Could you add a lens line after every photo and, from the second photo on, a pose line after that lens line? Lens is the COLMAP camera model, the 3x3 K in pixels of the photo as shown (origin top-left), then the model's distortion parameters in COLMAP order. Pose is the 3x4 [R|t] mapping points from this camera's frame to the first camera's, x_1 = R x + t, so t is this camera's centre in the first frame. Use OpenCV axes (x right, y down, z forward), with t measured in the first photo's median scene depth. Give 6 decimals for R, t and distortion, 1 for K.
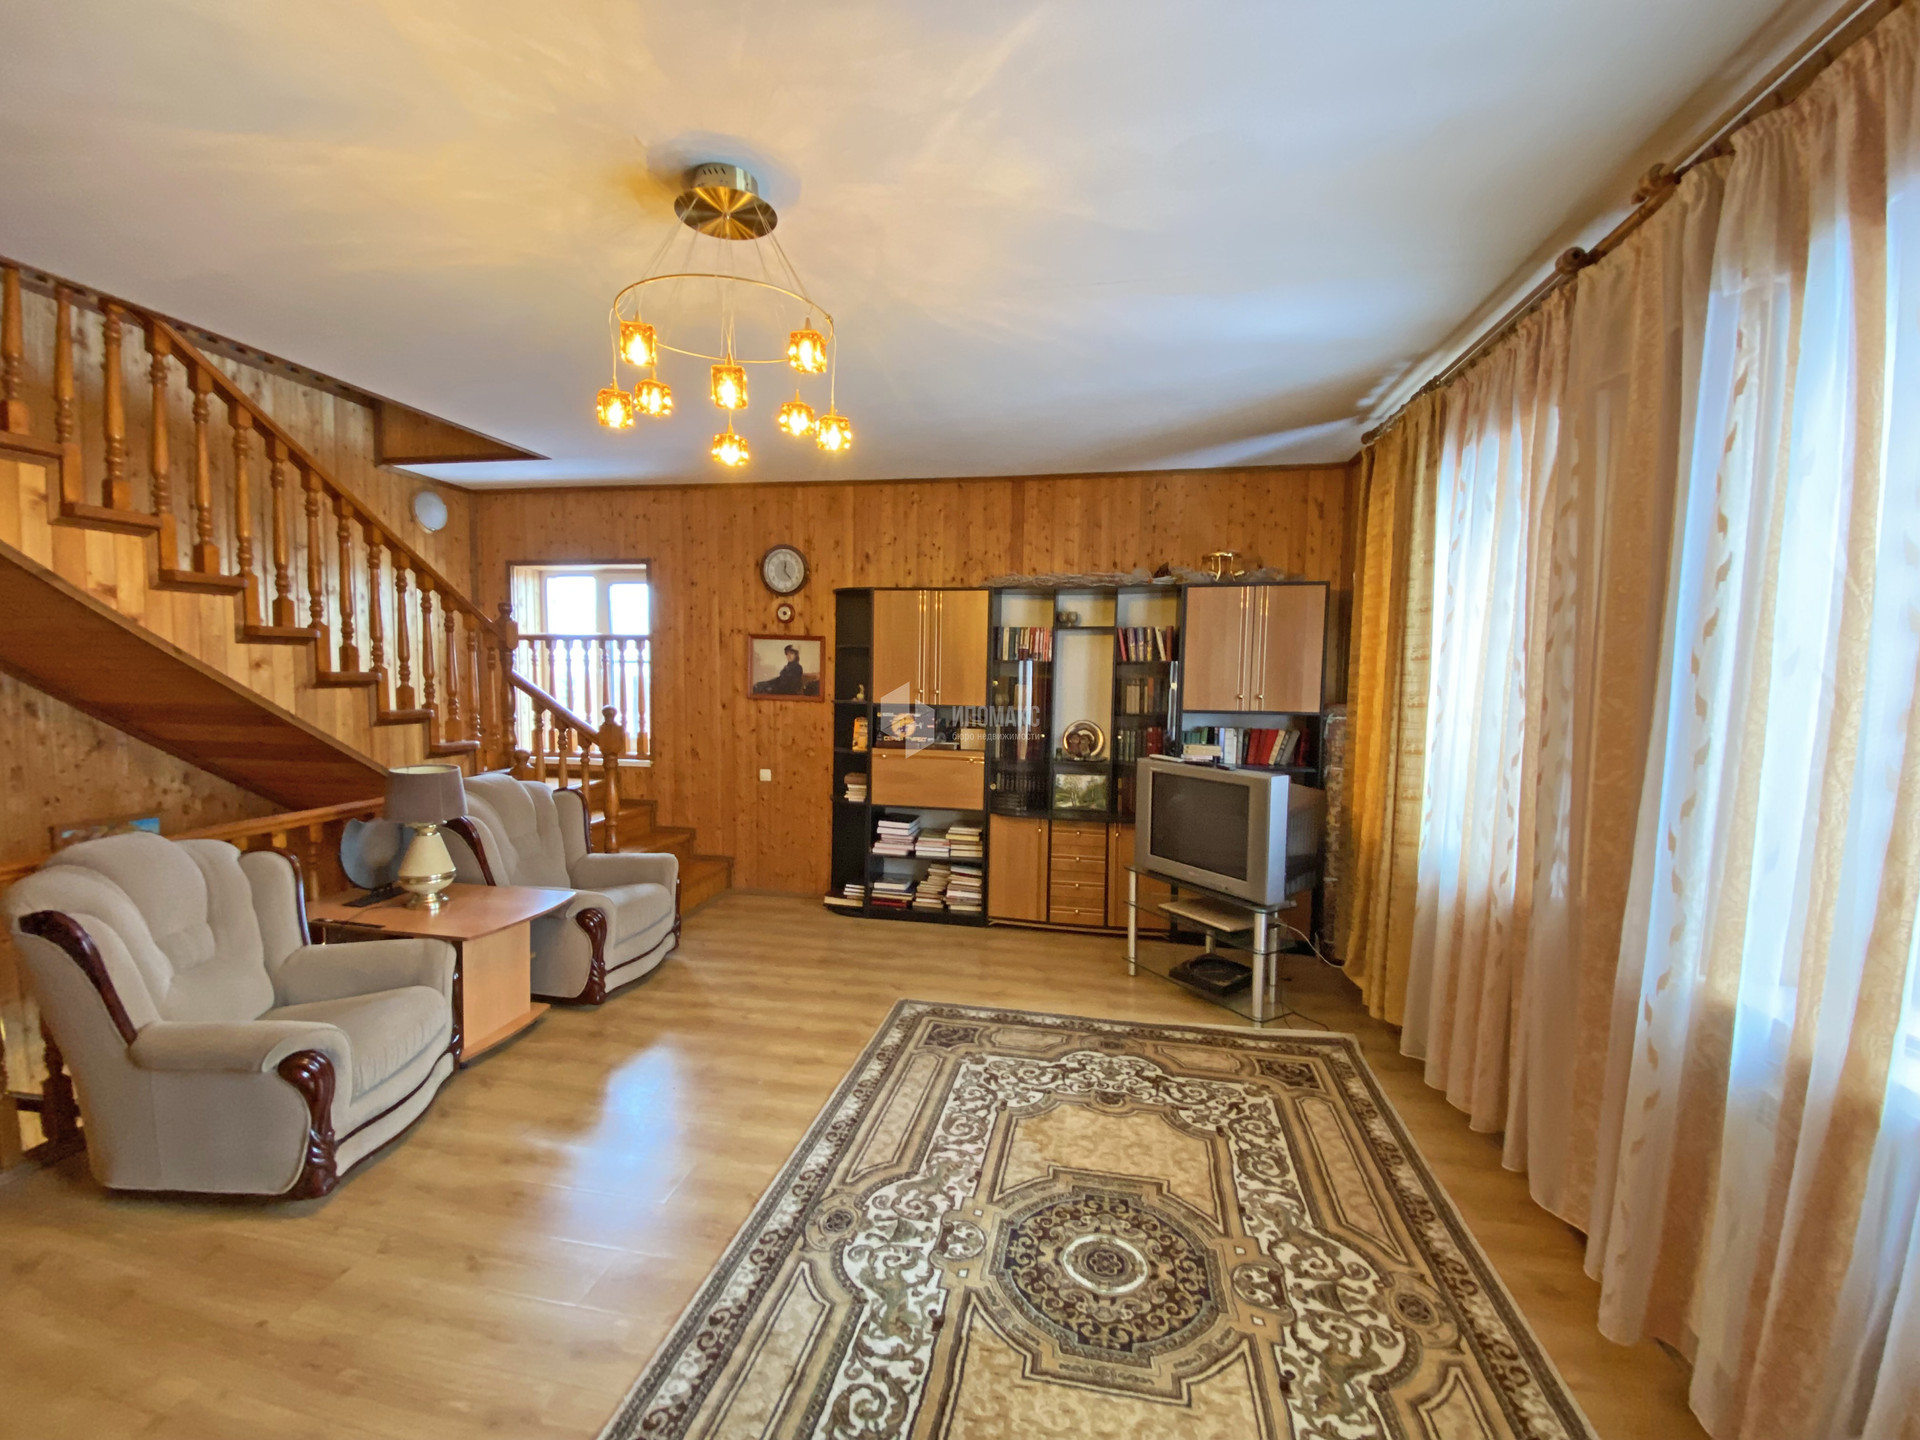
lens RADIAL K [[803.2, 0, 958.2], [0, 803.2, 725.8], [0, 0, 1]] dist [0.061482, -0.034352]
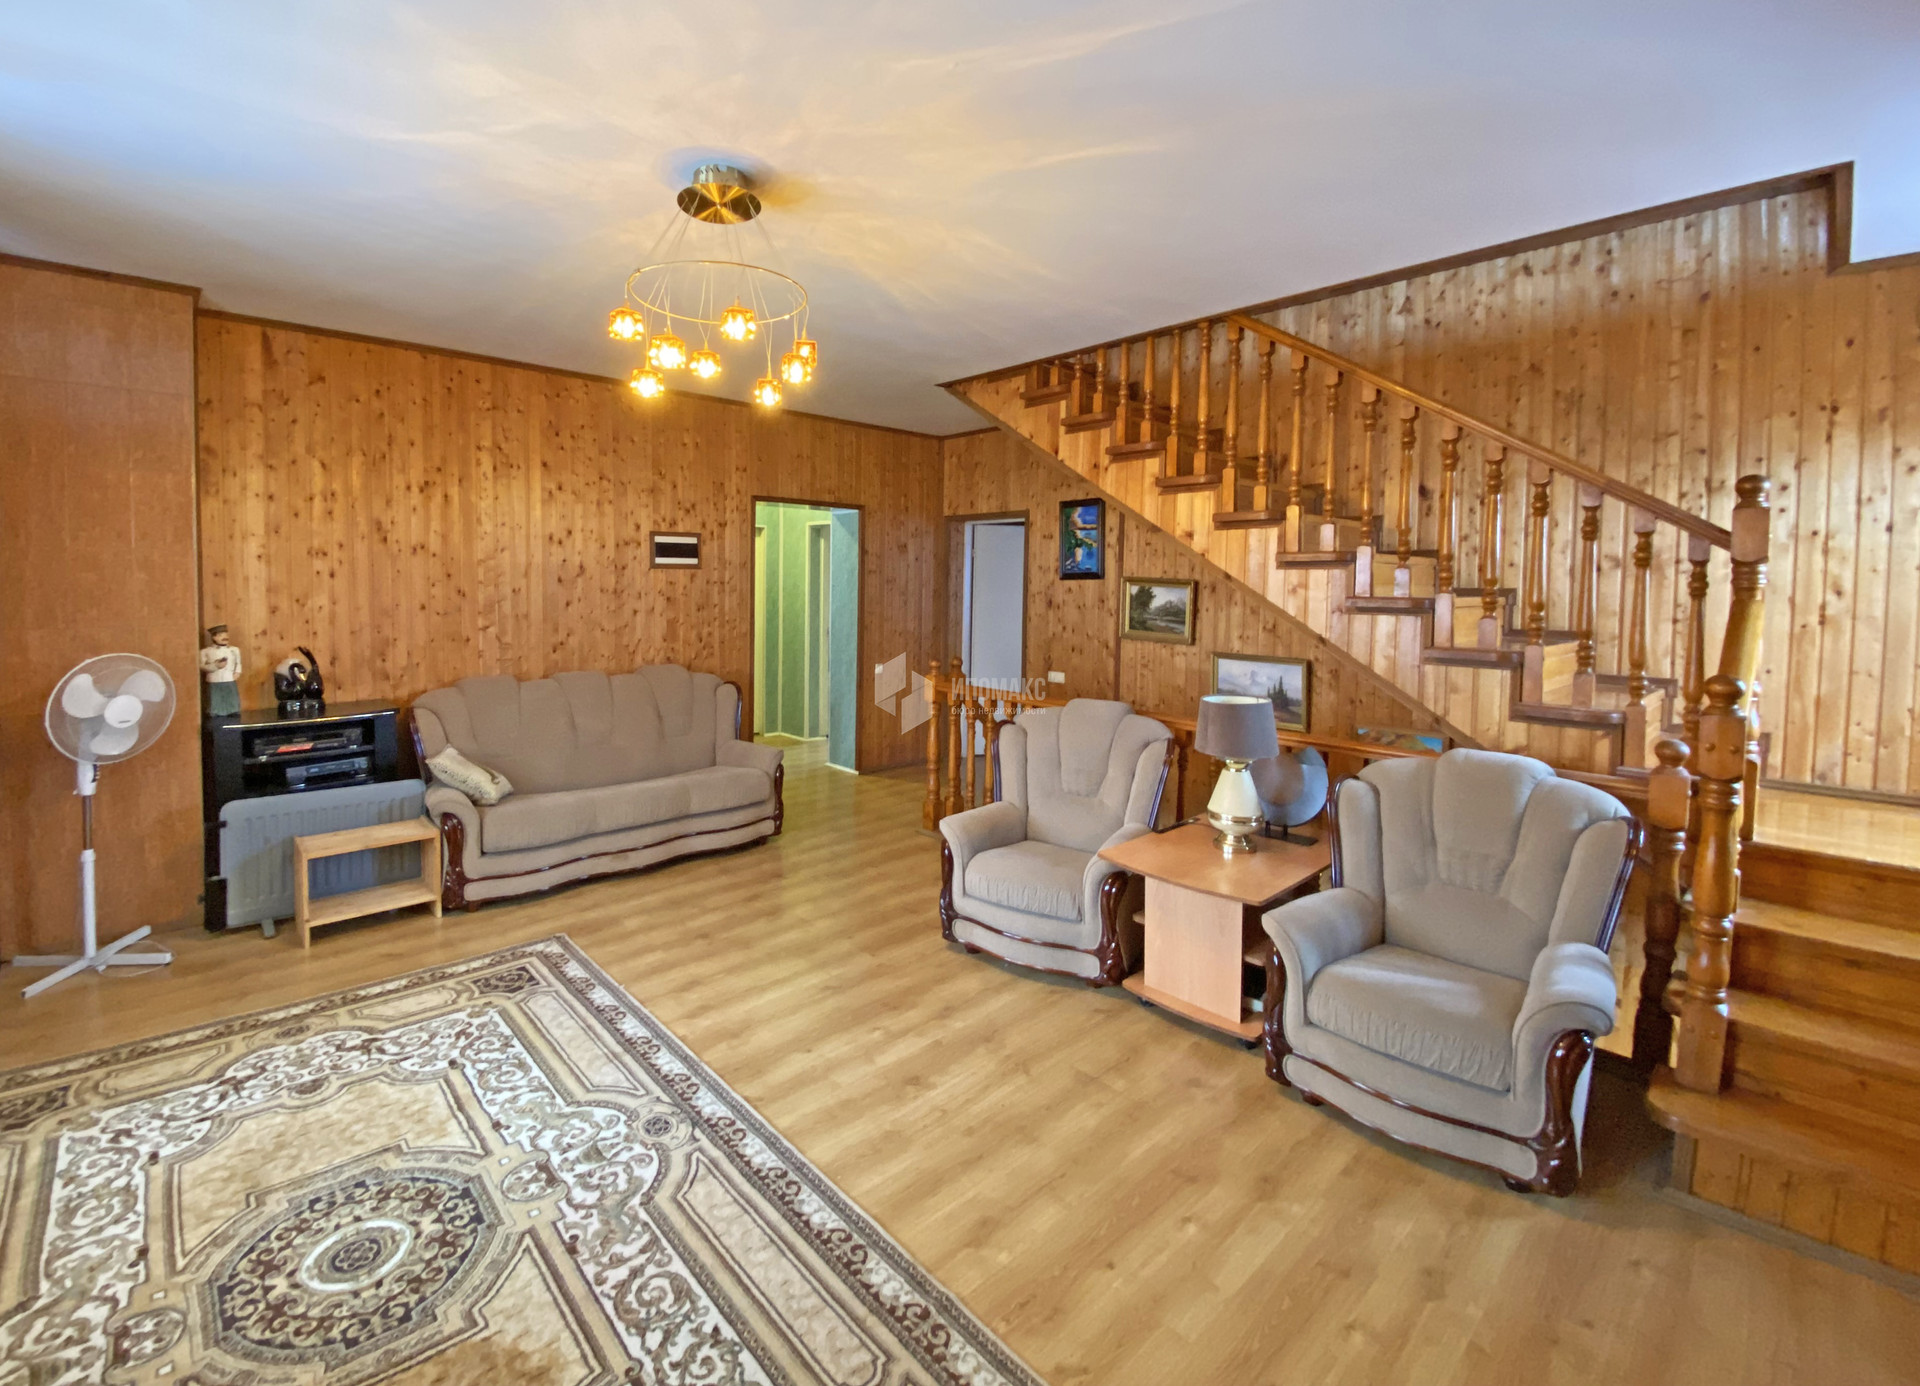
lens RADIAL K [[812.9, 0, 965.3], [0, 812.9, 698.9], [0, 0, 1]] dist [0.001532, 0.000371]
pose [[-0.567363, 0.138740, -0.811696, 0.407001], [-0.043428, 0.979292, 0.197742, -0.177798], [0.822322, 0.147442, -0.549589, 1.783114]]
